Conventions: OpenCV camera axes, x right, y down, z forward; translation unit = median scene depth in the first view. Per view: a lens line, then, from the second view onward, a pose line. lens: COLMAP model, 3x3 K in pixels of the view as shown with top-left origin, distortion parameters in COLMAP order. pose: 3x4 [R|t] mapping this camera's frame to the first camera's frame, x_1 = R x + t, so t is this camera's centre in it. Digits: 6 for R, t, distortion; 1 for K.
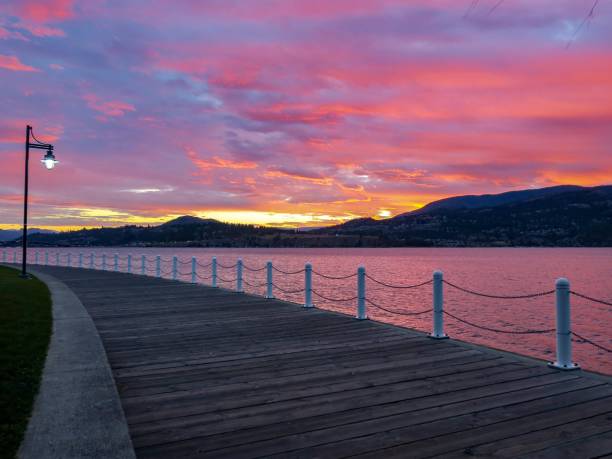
lens RADIAL K [[677.0, 0, 305.8], [0, 677.0, 205.5], [0, 0, 1]] dist [-0.019695, -0.010238]
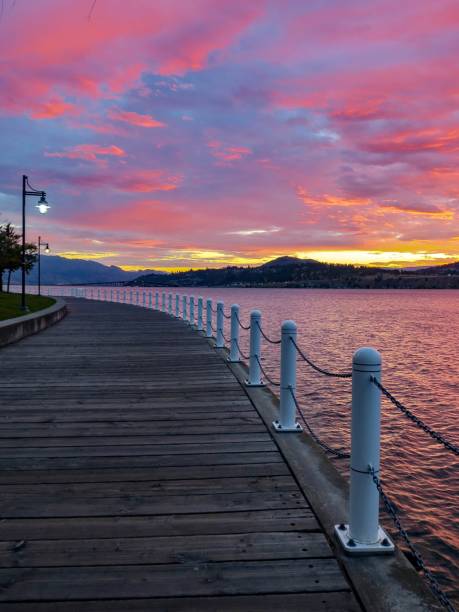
lens RADIAL K [[677.0, 0, 229.5], [0, 677.0, 306.0], [0, 0, 1]] dist [-0.019695, -0.010238]
pose [[0.876190, 0.018313, -0.481617, 0.222455], [0.021170, 0.996851, 0.076418, 0.010013], [0.481500, -0.077153, 0.873044, 0.085217]]
